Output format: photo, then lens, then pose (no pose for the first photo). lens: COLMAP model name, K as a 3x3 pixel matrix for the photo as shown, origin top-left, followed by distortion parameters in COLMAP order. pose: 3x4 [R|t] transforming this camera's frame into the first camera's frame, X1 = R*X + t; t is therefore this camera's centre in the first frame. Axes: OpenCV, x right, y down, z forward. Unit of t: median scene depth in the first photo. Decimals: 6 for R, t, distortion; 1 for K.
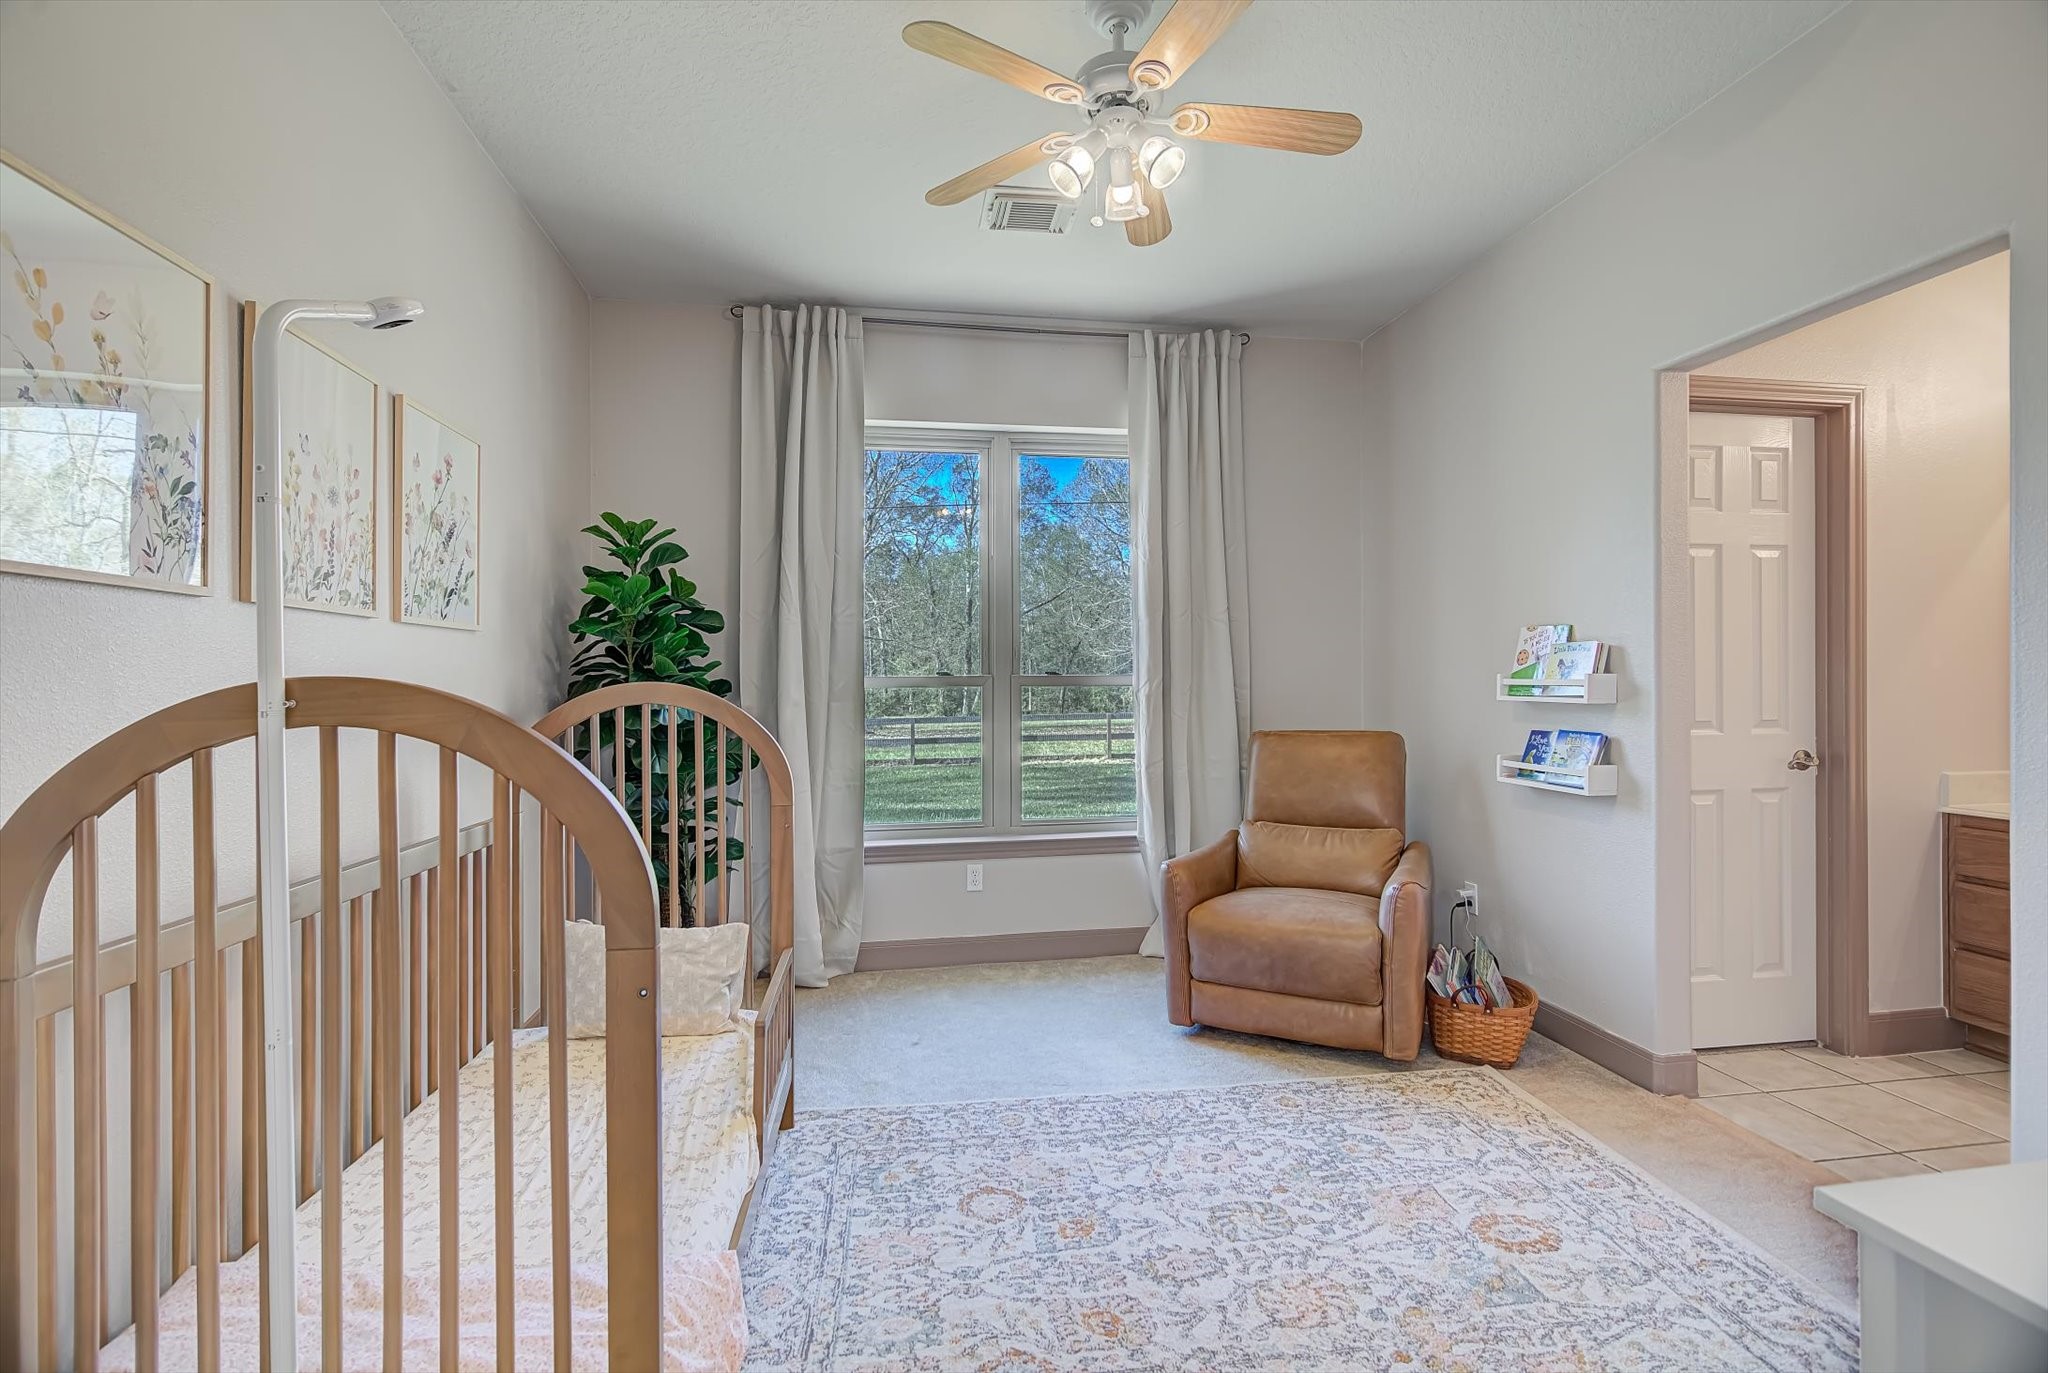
lens RADIAL K [[913.7, 0, 1023.1], [0, 913.7, 657.9], [0, 0, 1]] dist [0.001474, -0.000247]
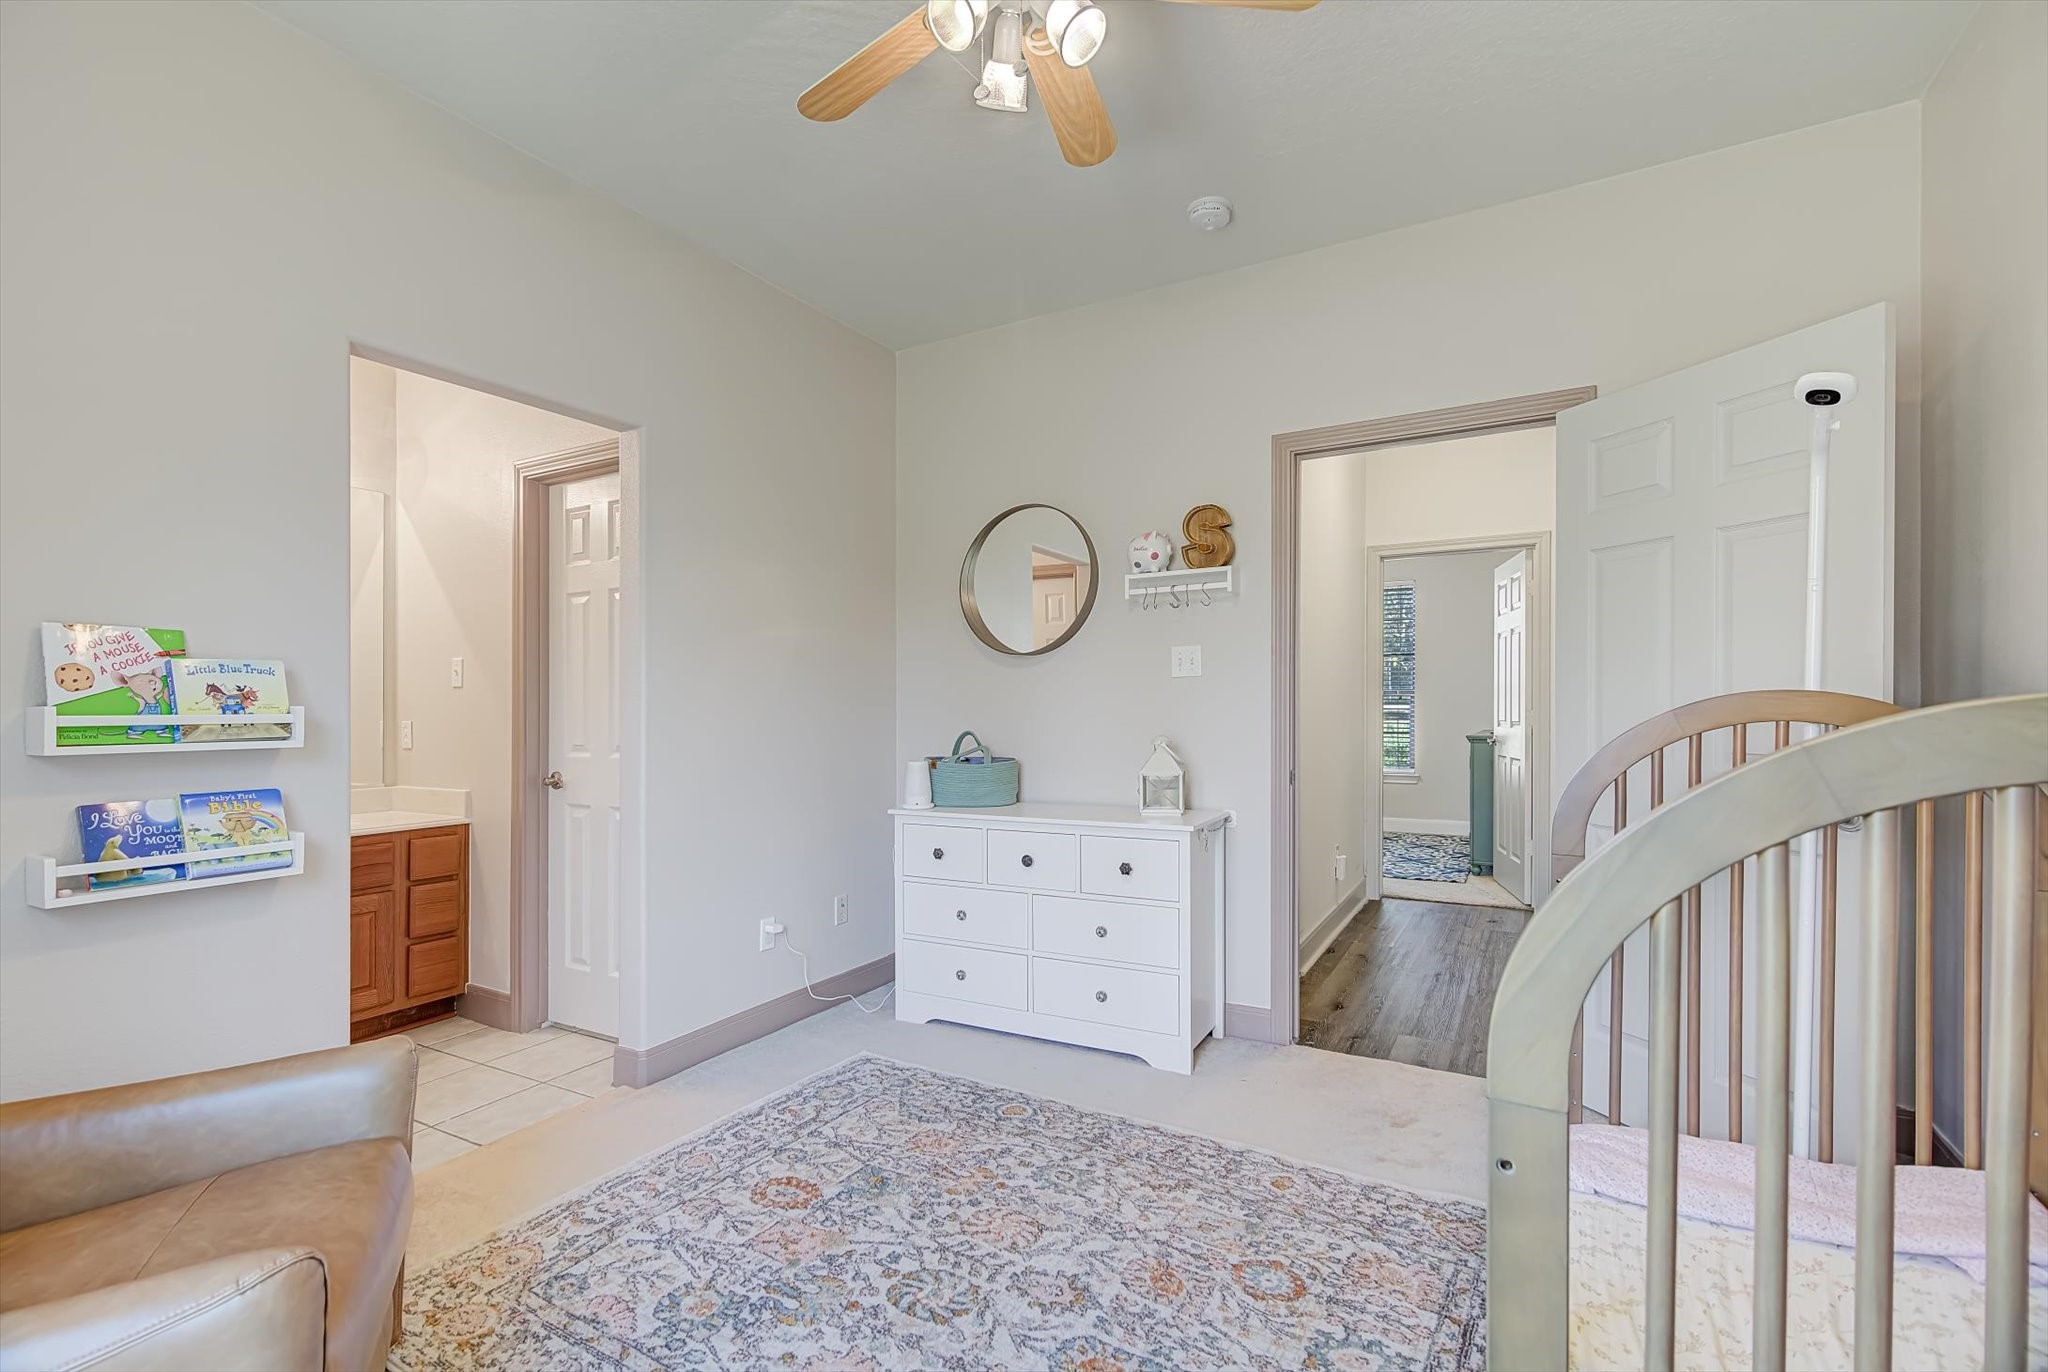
lens RADIAL K [[909.5, 0, 1025.8], [0, 909.5, 725.1], [0, 0, 1]] dist [0.004618, 0.000266]
pose [[-0.775501, -0.000264, 0.631346, -0.437540], [-0.000250, 1.000000, 0.000111, 0.047117], [-0.631346, -0.000071, -0.775501, 1.801527]]
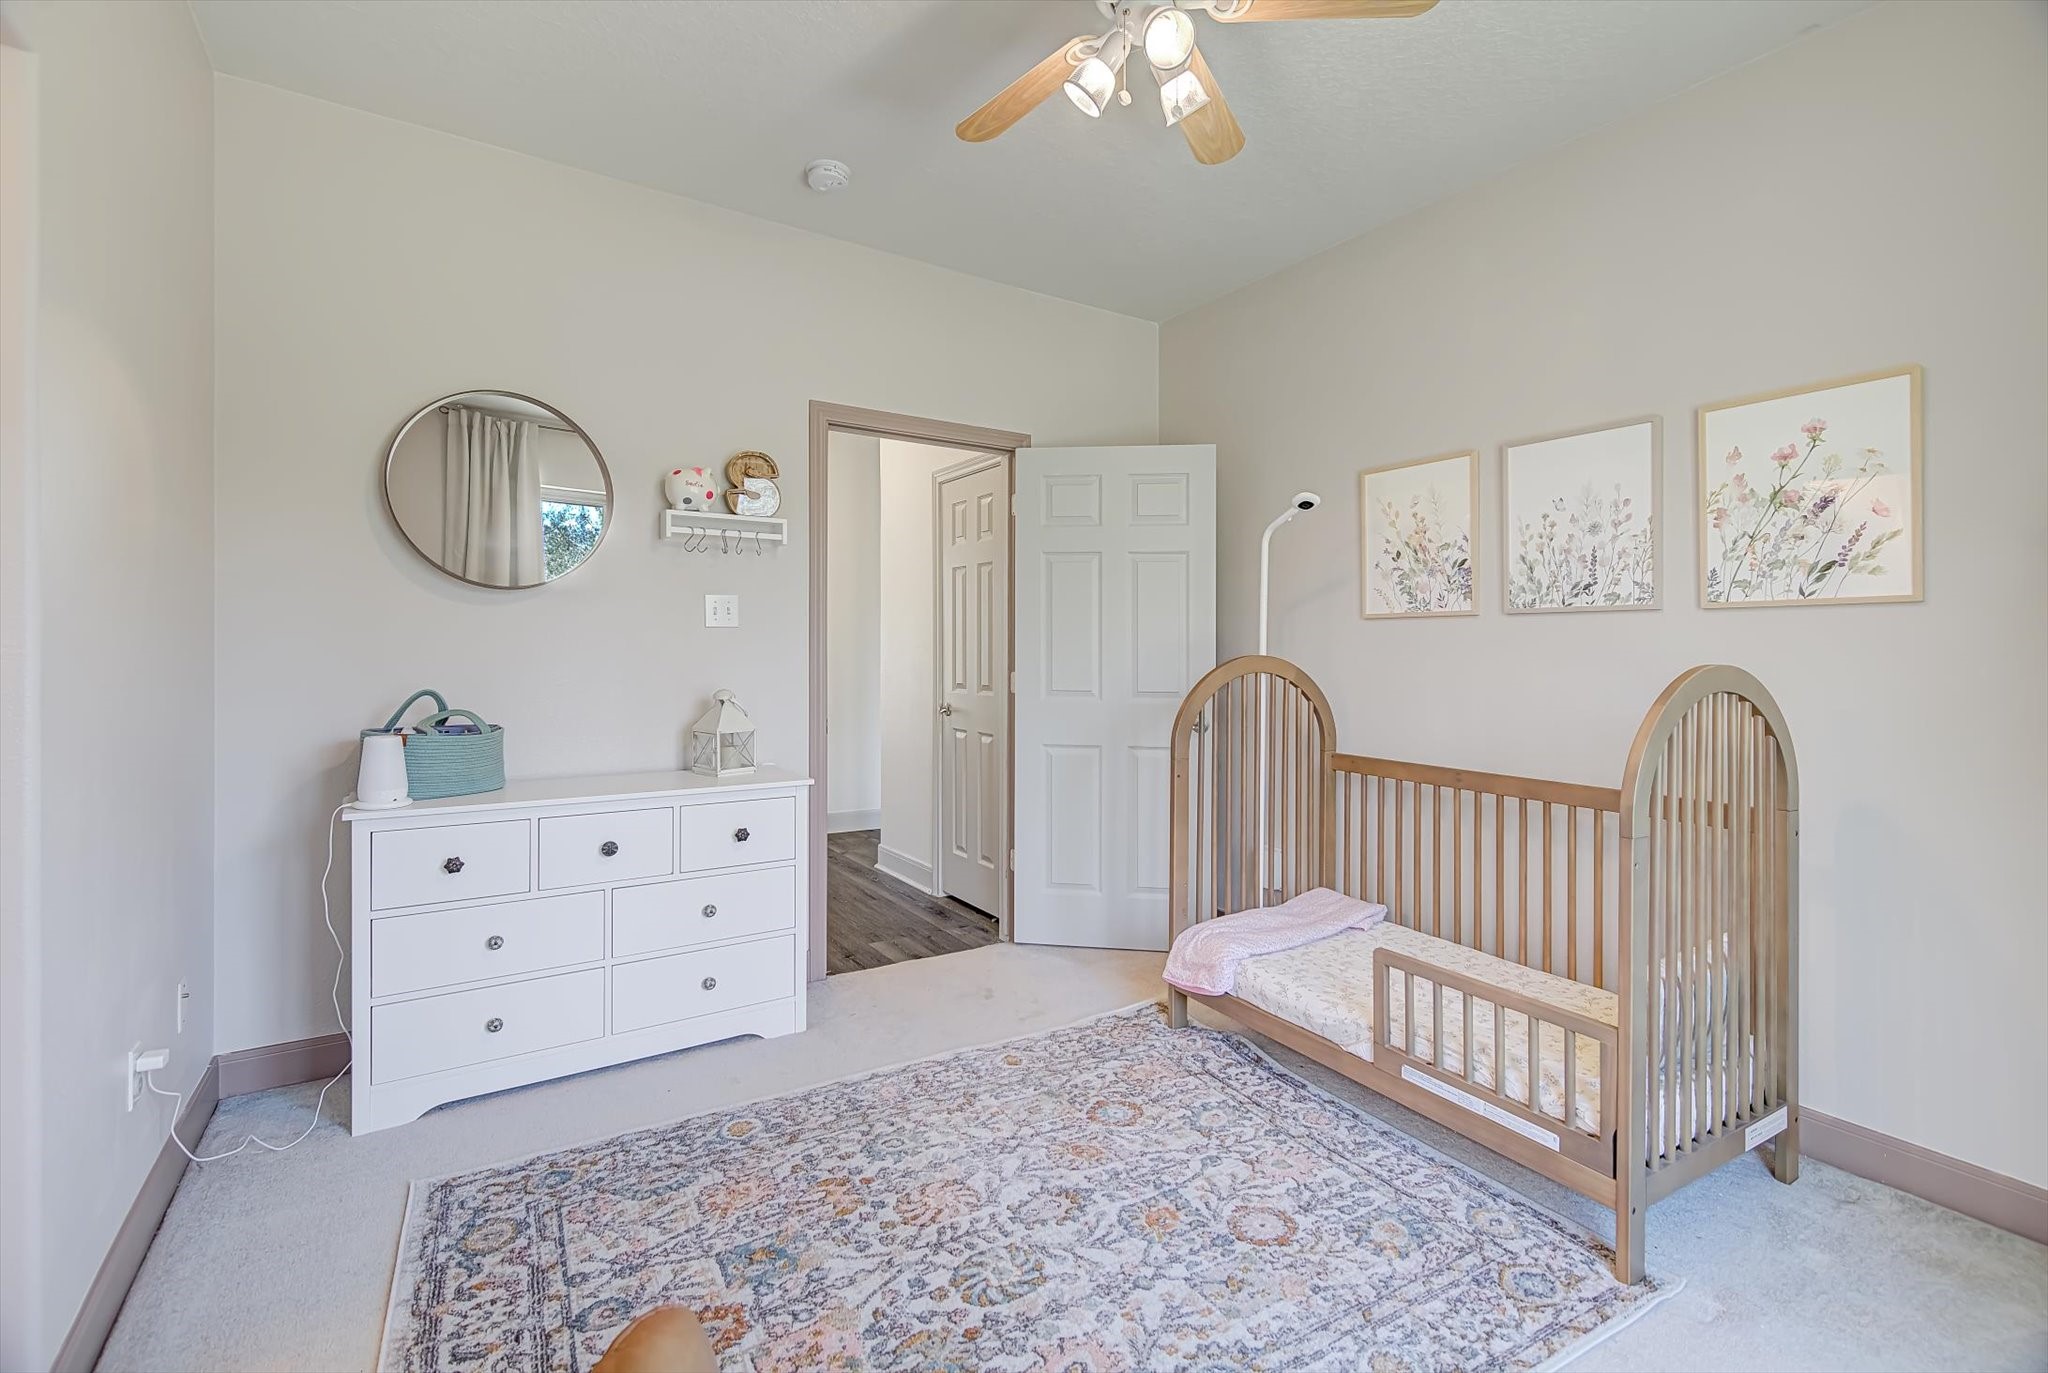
lens RADIAL K [[907.1, 0, 1008.3], [0, 907.1, 668.4], [0, 0, 1]] dist [0.002285, 0.000434]
pose [[-0.924760, 0.005324, -0.380514, 0.622820], [0.006452, 0.999978, -0.001687, 0.035316], [0.380496, -0.004015, -0.924774, 1.980743]]
